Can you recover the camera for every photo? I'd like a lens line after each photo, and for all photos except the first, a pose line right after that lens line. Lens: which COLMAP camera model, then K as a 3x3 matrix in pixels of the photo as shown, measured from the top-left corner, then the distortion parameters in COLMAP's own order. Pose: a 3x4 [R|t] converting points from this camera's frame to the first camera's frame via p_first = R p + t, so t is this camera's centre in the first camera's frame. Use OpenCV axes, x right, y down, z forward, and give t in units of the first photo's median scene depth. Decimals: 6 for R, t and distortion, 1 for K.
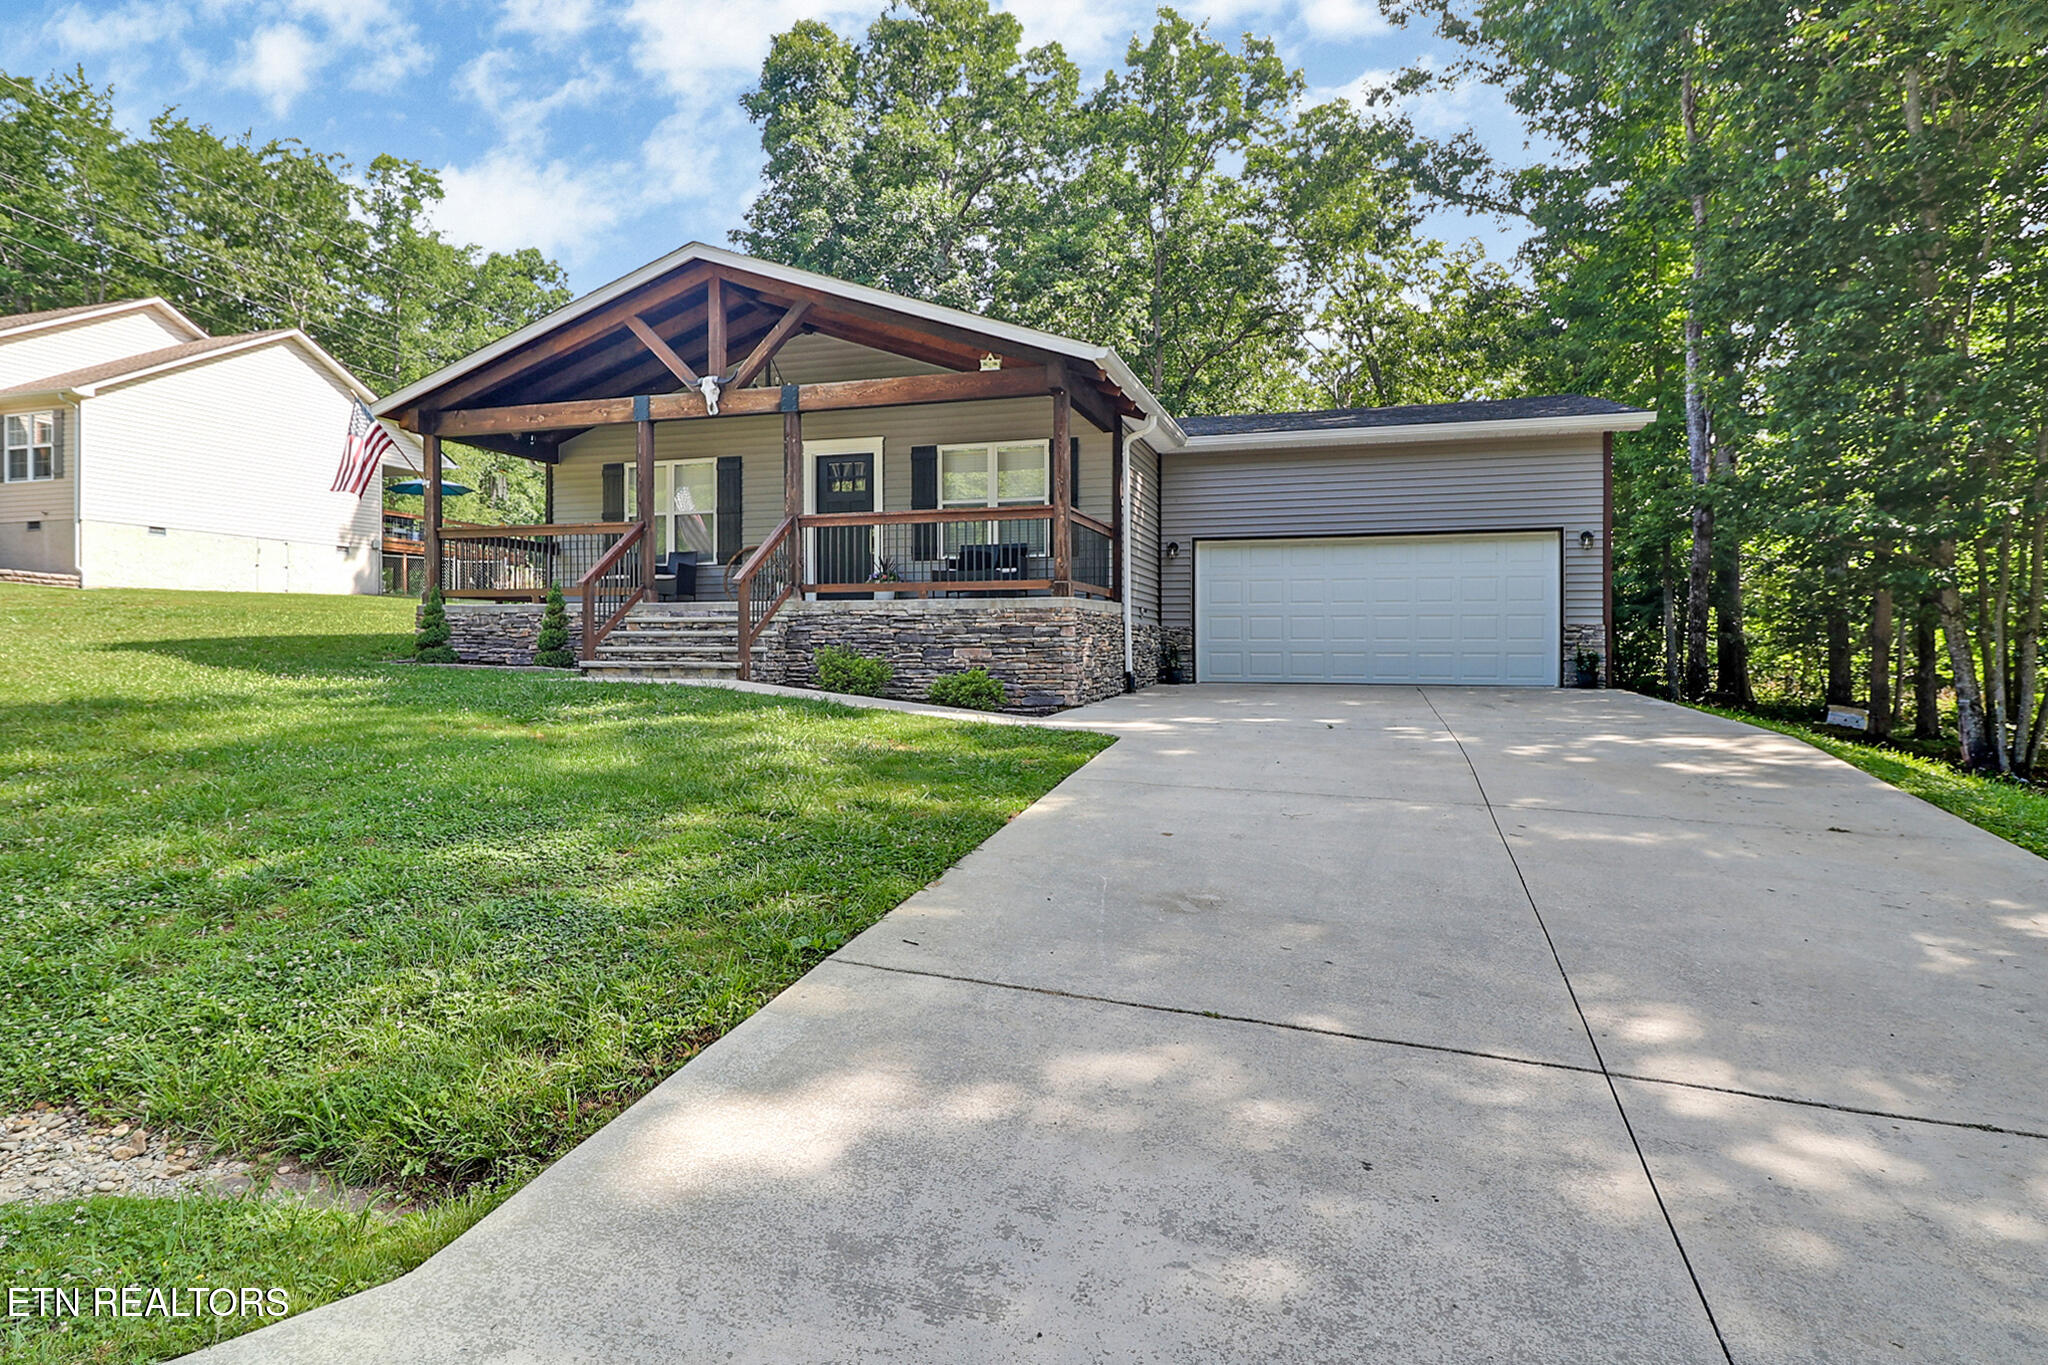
lens RADIAL K [[1205.1, 0, 1025.8], [0, 1205.1, 670.6], [0, 0, 1]] dist [0.036835, 0.003286]
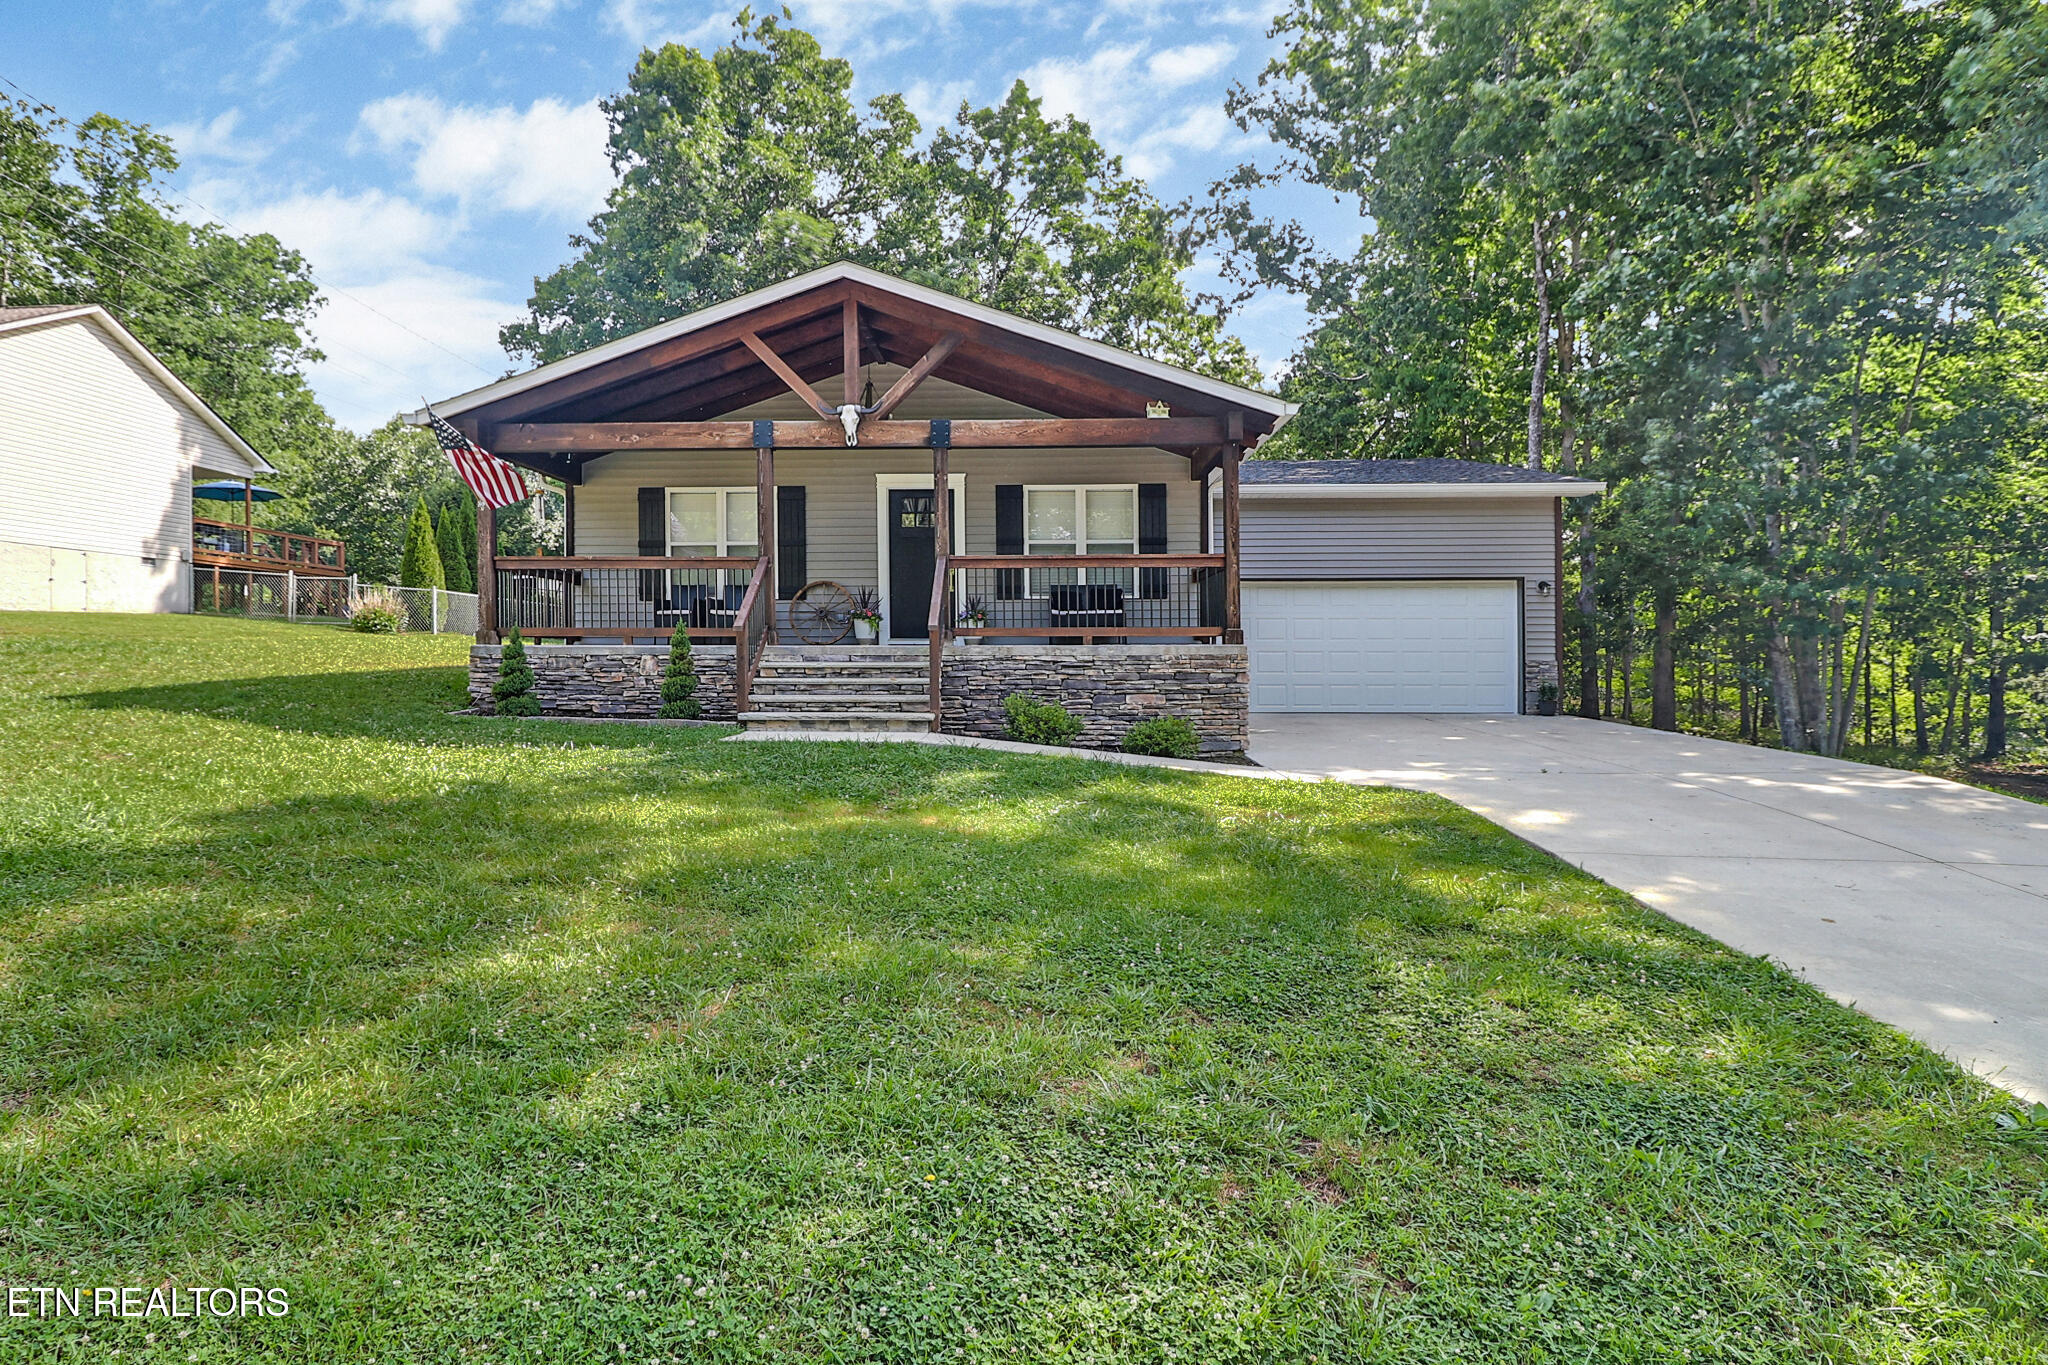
lens RADIAL K [[1071.3, 0, 1023.7], [0, 1071.3, 683.3], [0, 0, 1]] dist [0.007102, 0.001133]
pose [[0.959016, -0.009570, 0.283191, -0.323857], [0.006188, 0.999898, 0.012837, -0.032906], [-0.283285, -0.010558, 0.958978, 0.144074]]
